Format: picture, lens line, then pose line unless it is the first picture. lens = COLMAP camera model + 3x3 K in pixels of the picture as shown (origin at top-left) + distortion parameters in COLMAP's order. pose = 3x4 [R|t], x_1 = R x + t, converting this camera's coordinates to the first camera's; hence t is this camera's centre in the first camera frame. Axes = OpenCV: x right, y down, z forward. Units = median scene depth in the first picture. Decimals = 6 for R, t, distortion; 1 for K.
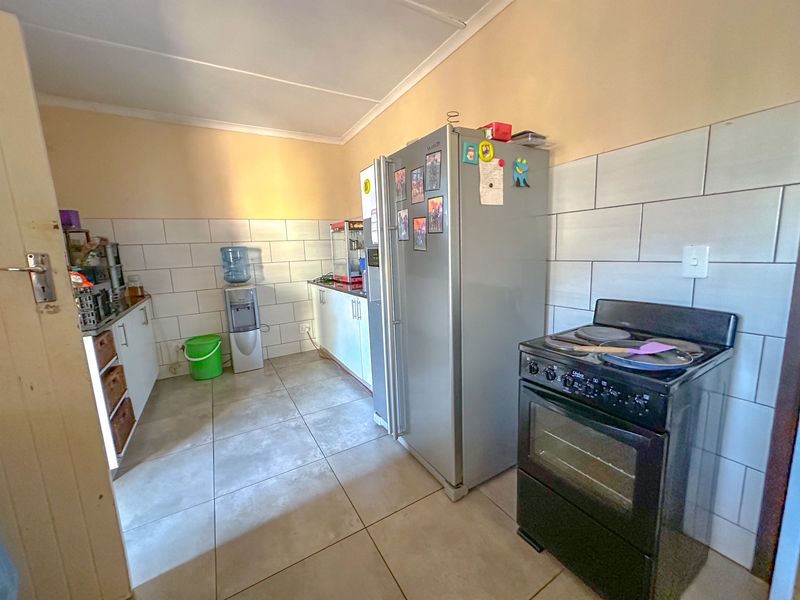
lens RADIAL K [[319.6, 0, 399.8], [0, 319.6, 298.0], [0, 0, 1]] dist [-0.002029, 0.000040]
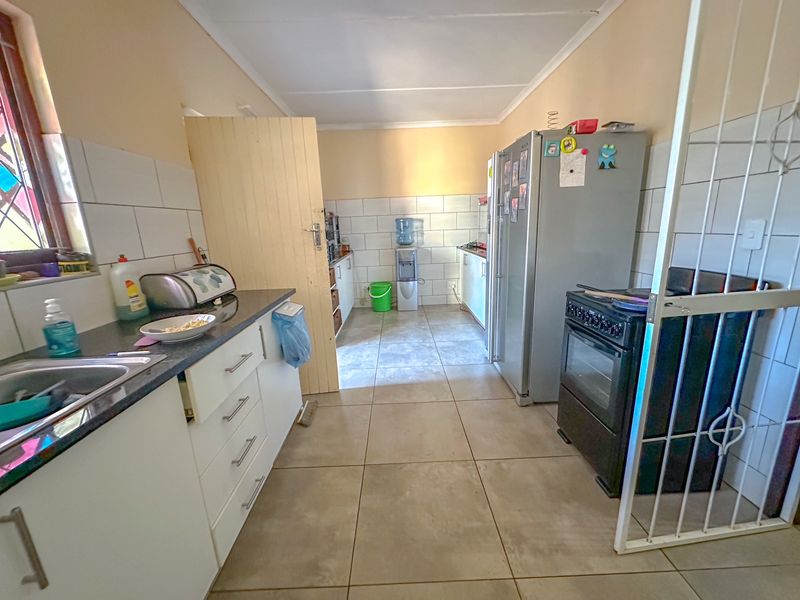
lens RADIAL K [[319.6, 0, 399.8], [0, 319.6, 298.0], [0, 0, 1]] dist [-0.002029, 0.000040]
pose [[0.868844, 0.118734, -0.480638, 0.216667], [-0.073850, 0.991037, 0.111323, 0.036208], [0.489548, -0.061227, 0.869824, -0.289334]]
